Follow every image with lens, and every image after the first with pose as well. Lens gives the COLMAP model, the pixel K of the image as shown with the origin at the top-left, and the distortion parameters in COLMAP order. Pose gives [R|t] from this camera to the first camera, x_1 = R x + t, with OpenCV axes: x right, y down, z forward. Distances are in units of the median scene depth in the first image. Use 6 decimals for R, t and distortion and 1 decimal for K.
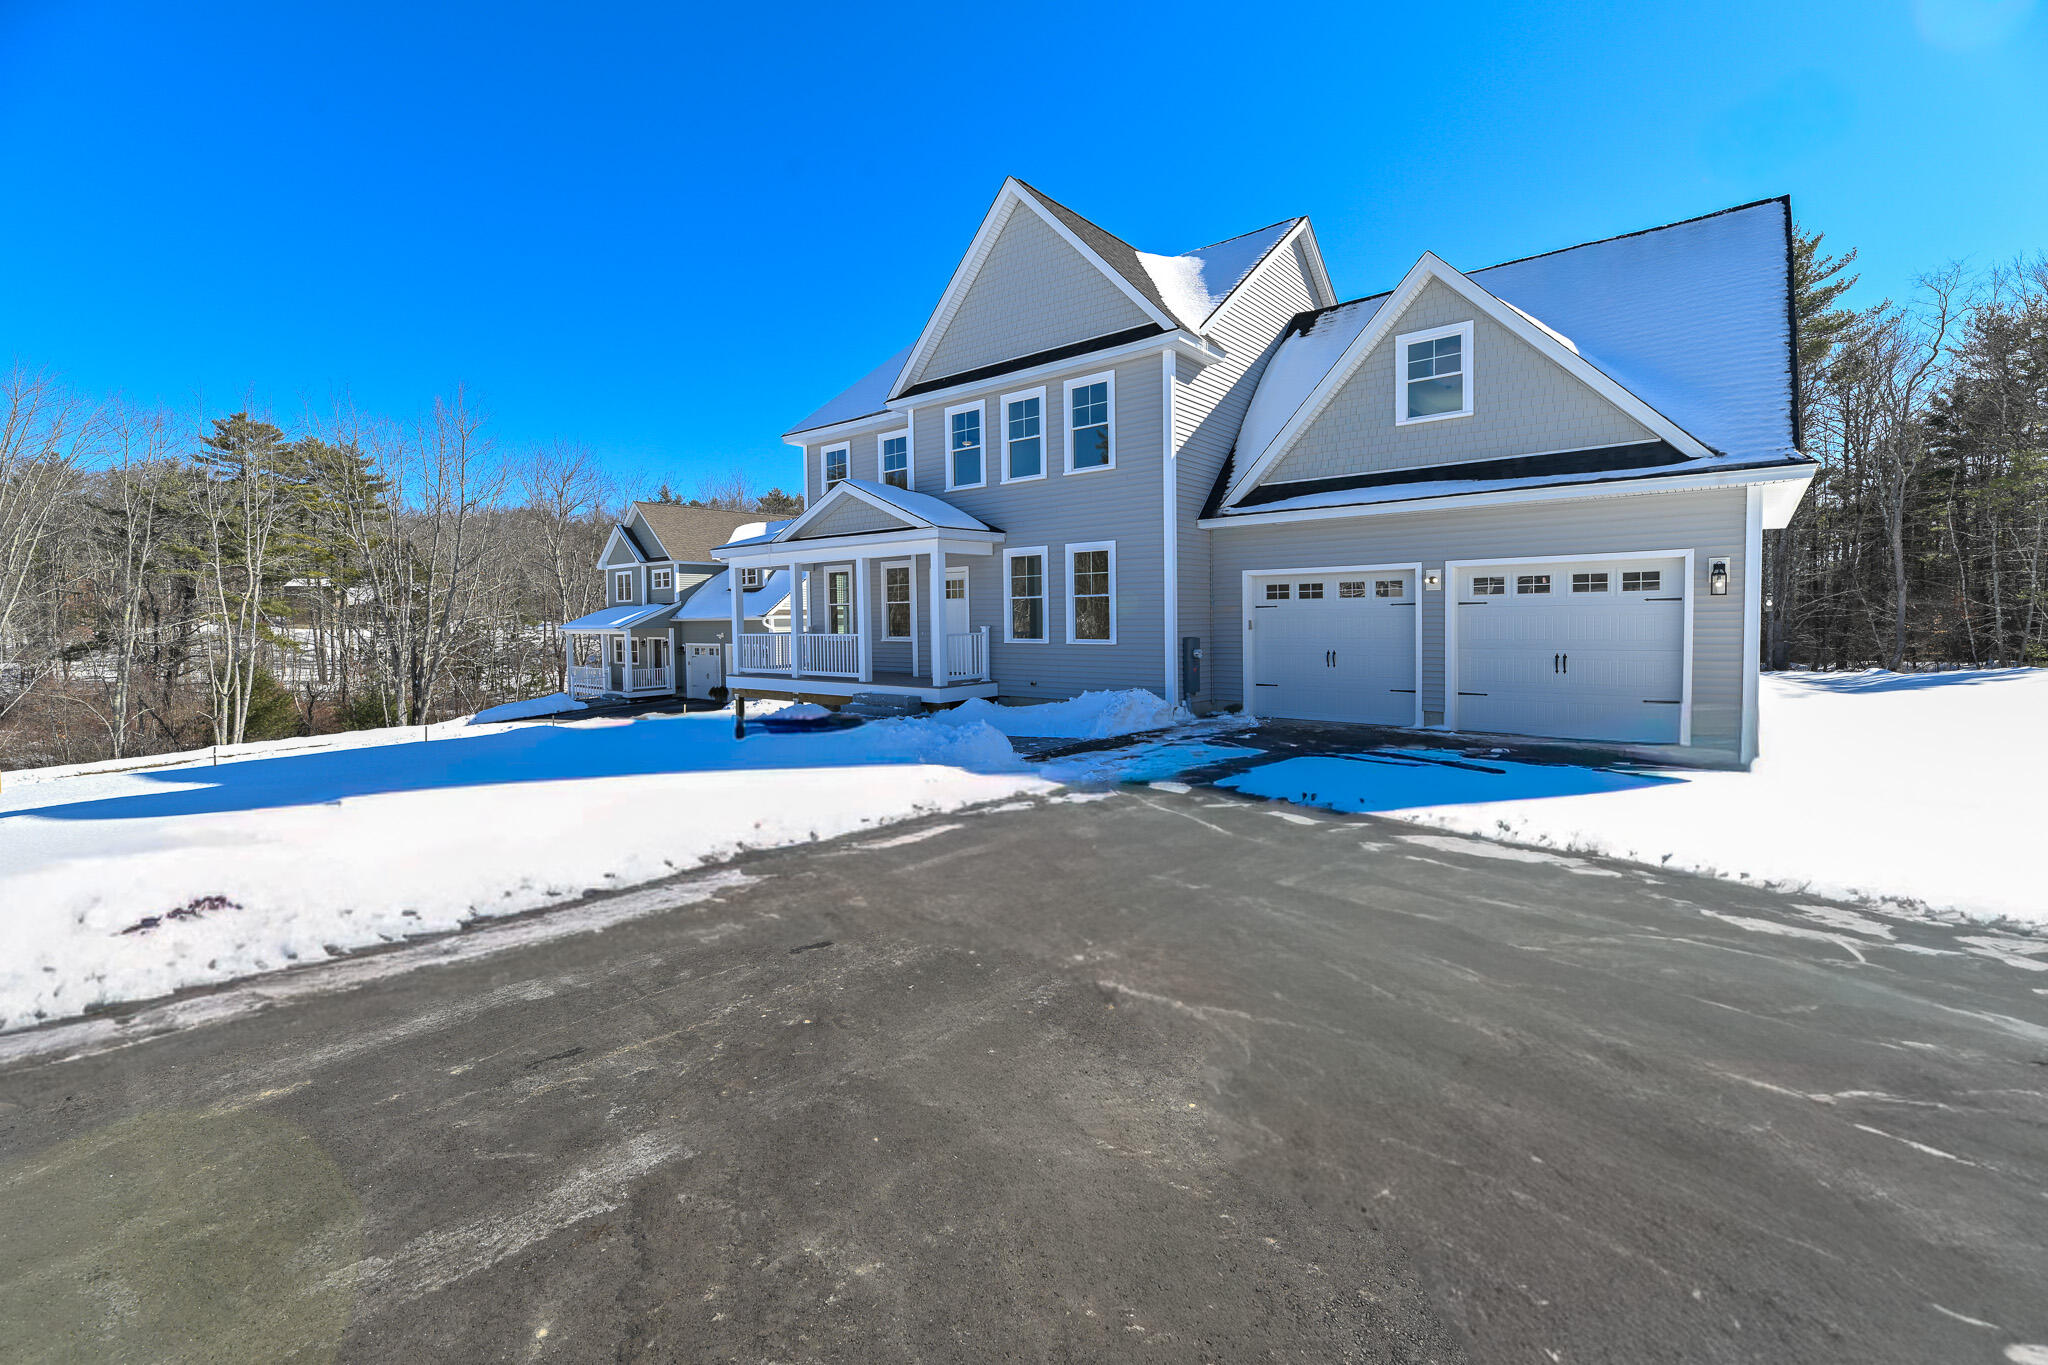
lens RADIAL K [[857.6, 0, 1024.0], [0, 857.6, 682.5], [0, 0, 1]] dist [-0.000698, -0.000089]
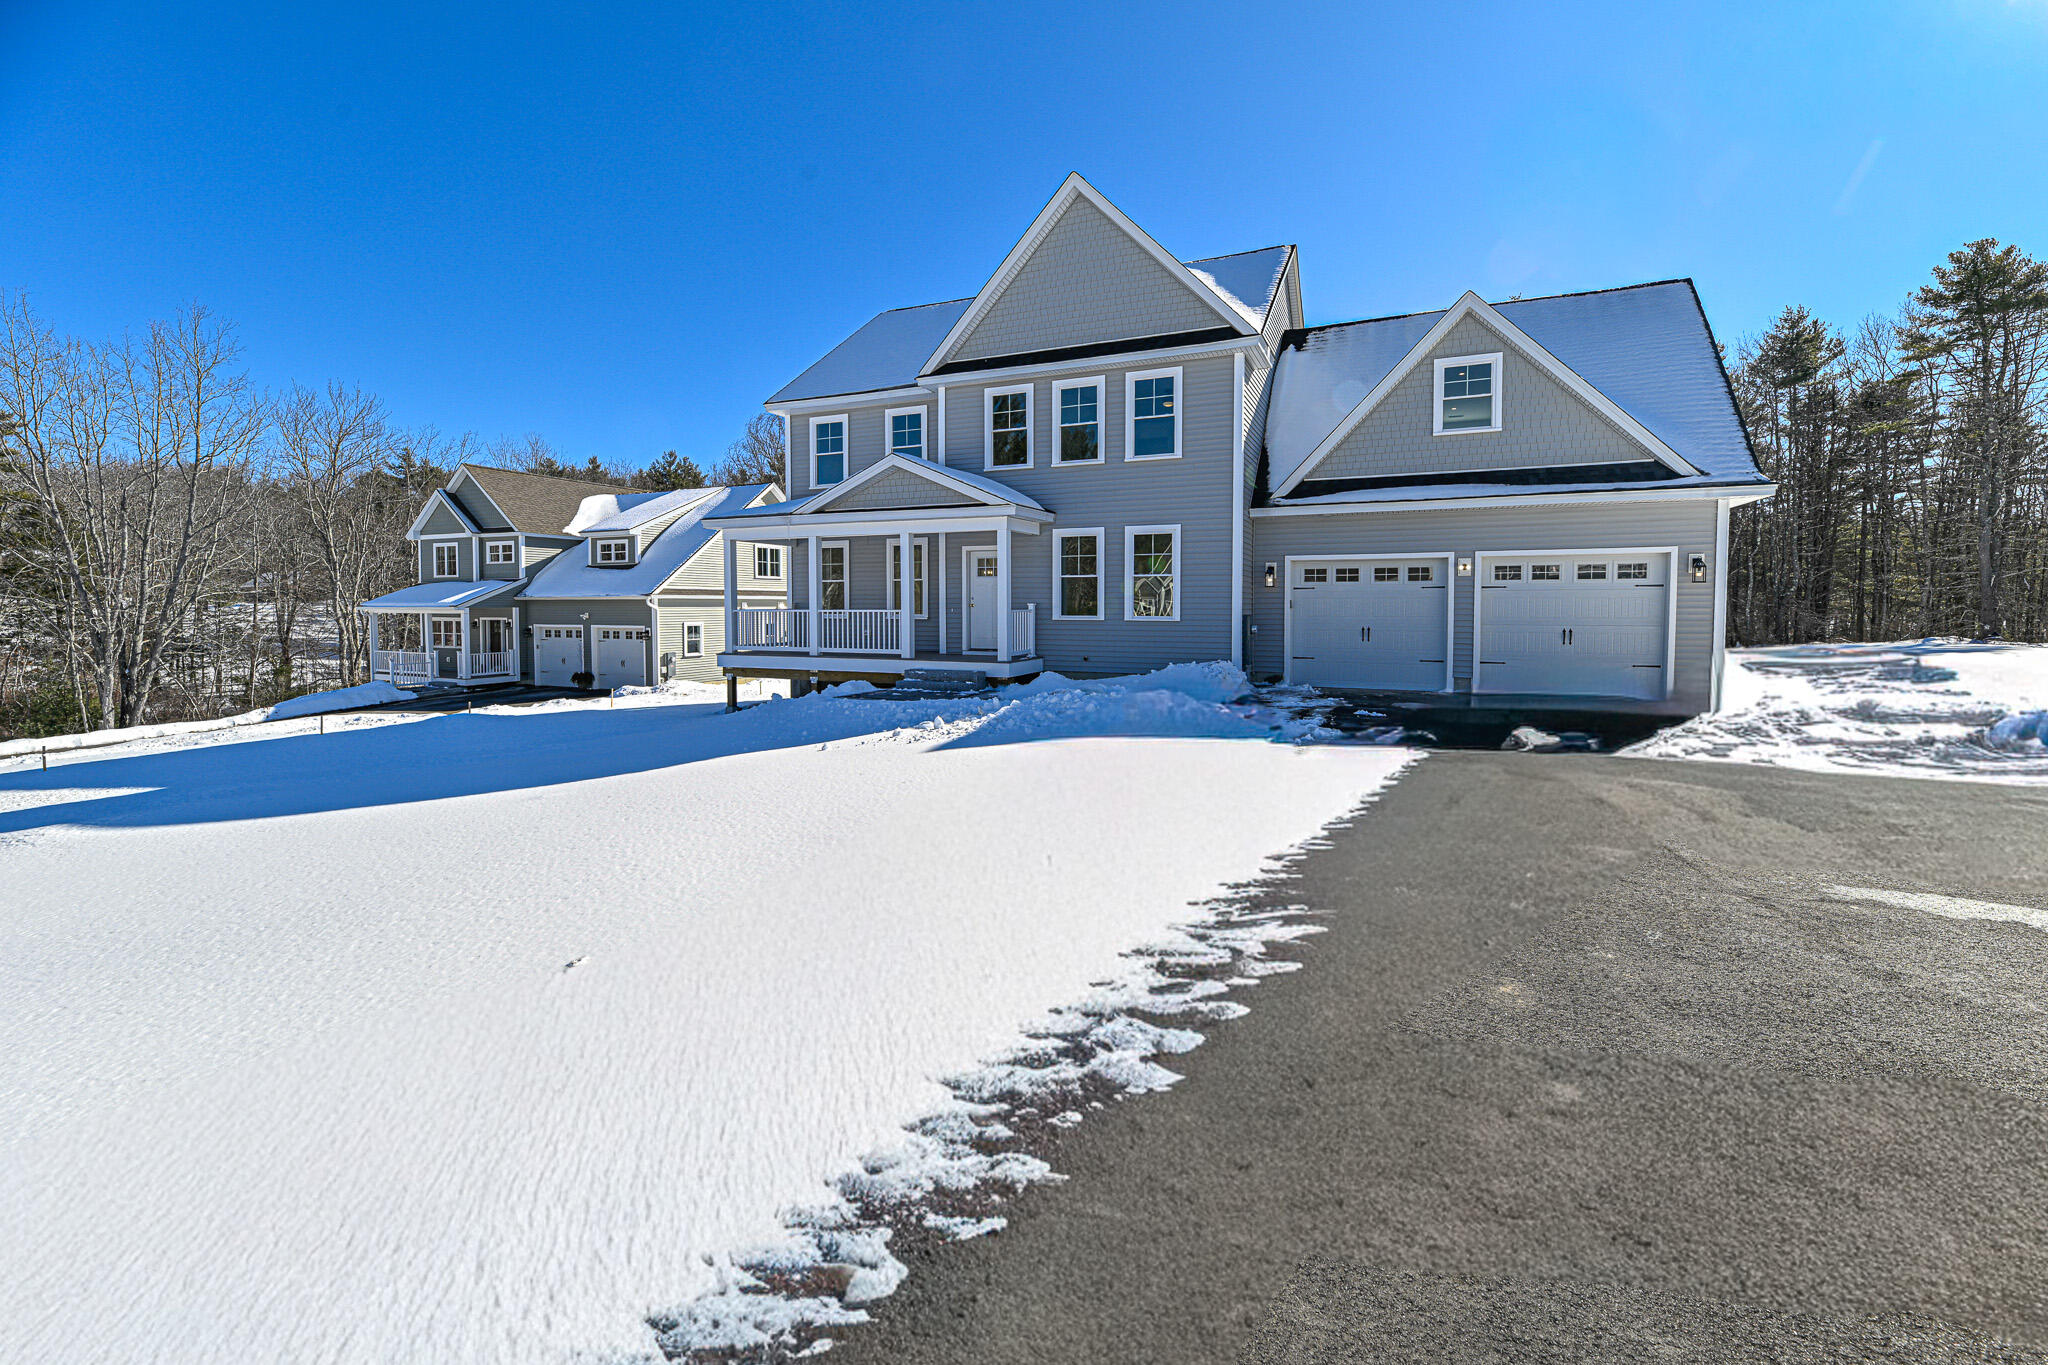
lens RADIAL K [[844.1, 0, 1023.7], [0, 844.1, 669.0], [0, 0, 1]] dist [0.000165, 0.000011]
pose [[0.964238, -0.007483, 0.264933, -0.341434], [0.007990, 0.999968, -0.000835, 0.014402], [-0.264918, 0.002922, 0.964266, 0.026631]]
